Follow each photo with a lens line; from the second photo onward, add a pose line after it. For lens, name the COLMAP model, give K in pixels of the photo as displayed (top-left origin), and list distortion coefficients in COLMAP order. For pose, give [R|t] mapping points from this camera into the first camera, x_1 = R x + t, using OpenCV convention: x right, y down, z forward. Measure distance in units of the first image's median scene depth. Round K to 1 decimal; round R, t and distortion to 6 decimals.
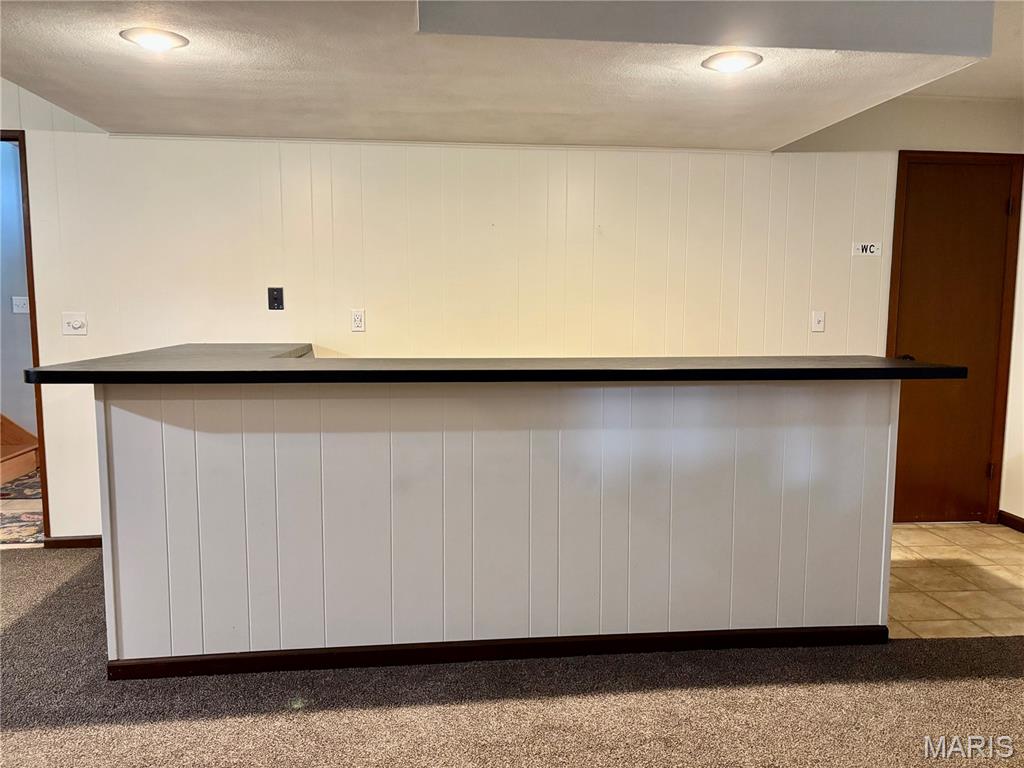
lens RADIAL K [[785.5, 0, 511.9], [0, 785.5, 386.0], [0, 0, 1]] dist [0.010978, 0.001010]
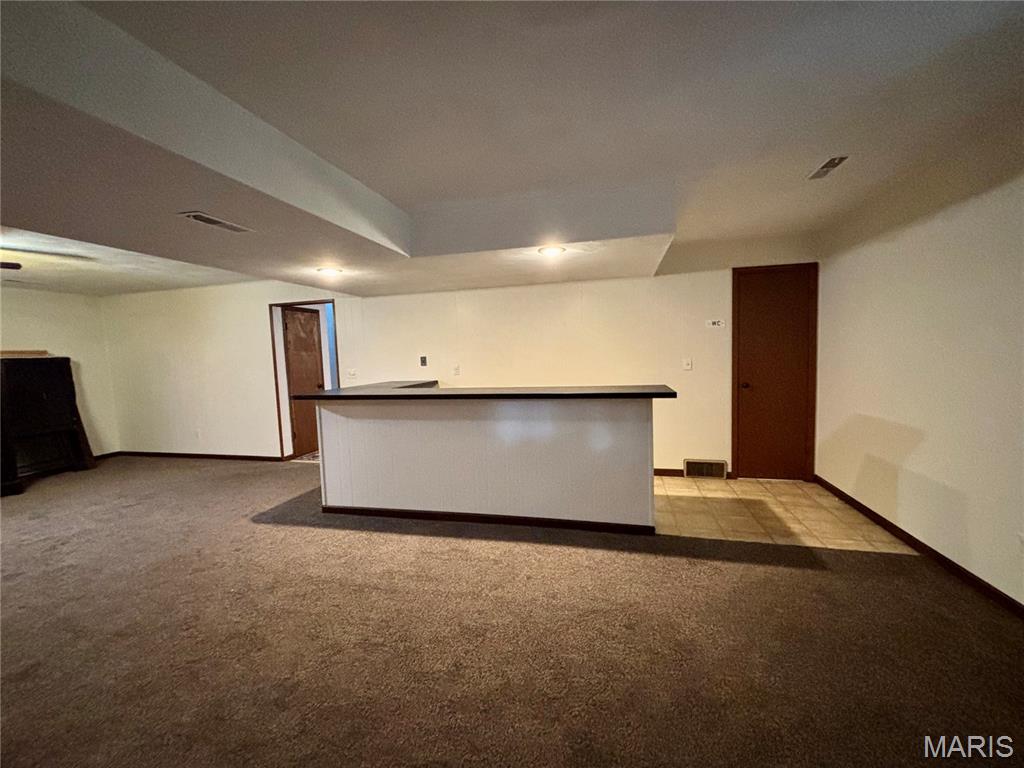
lens RADIAL K [[416.0, 0, 512.0], [0, 416.0, 384.0], [0, 0, 1]] dist [-0.000699, 0.000063]
pose [[0.937948, -0.008950, -0.346659, 0.491655], [-0.000262, 0.999648, -0.026516, -0.014838], [0.346775, 0.024962, 0.937616, -0.075360]]
